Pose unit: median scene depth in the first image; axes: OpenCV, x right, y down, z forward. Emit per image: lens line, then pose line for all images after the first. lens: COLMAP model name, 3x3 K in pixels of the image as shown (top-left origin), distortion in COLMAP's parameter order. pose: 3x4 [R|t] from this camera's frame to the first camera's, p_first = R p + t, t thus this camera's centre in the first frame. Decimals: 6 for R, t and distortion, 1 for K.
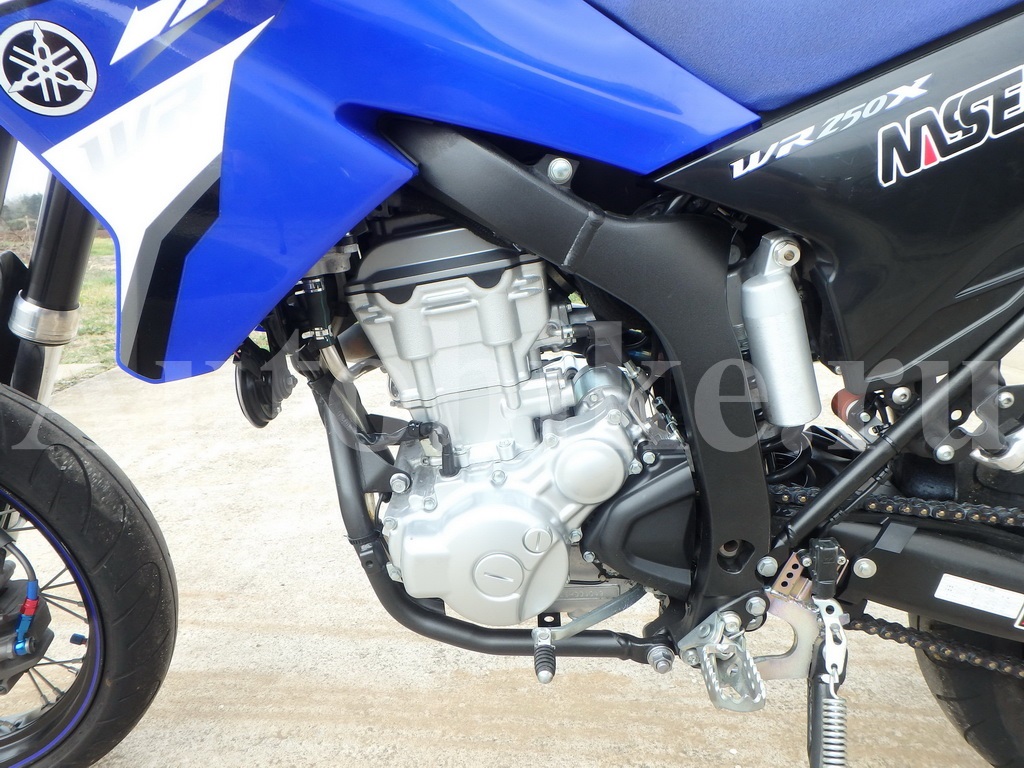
lens RADIAL K [[754.5, 0, 512.2], [0, 754.5, 374.2], [0, 0, 1]] dist [0.002488, 0.002196]
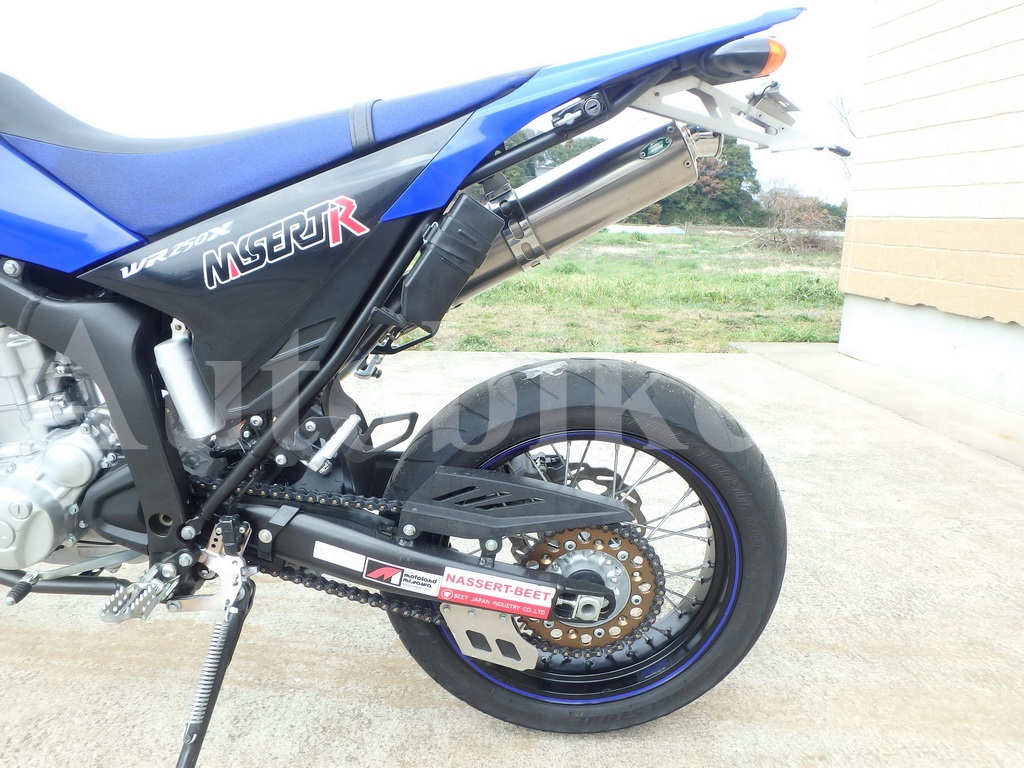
lens RADIAL K [[754.5, 0, 516.9], [0, 754.5, 370.2], [0, 0, 1]] dist [0.002488, 0.002196]
pose [[0.998764, 0.037512, 0.032610, 0.911756], [-0.037525, 0.999296, -0.000201, -0.087032], [-0.032594, -0.001023, 0.999468, -0.496637]]
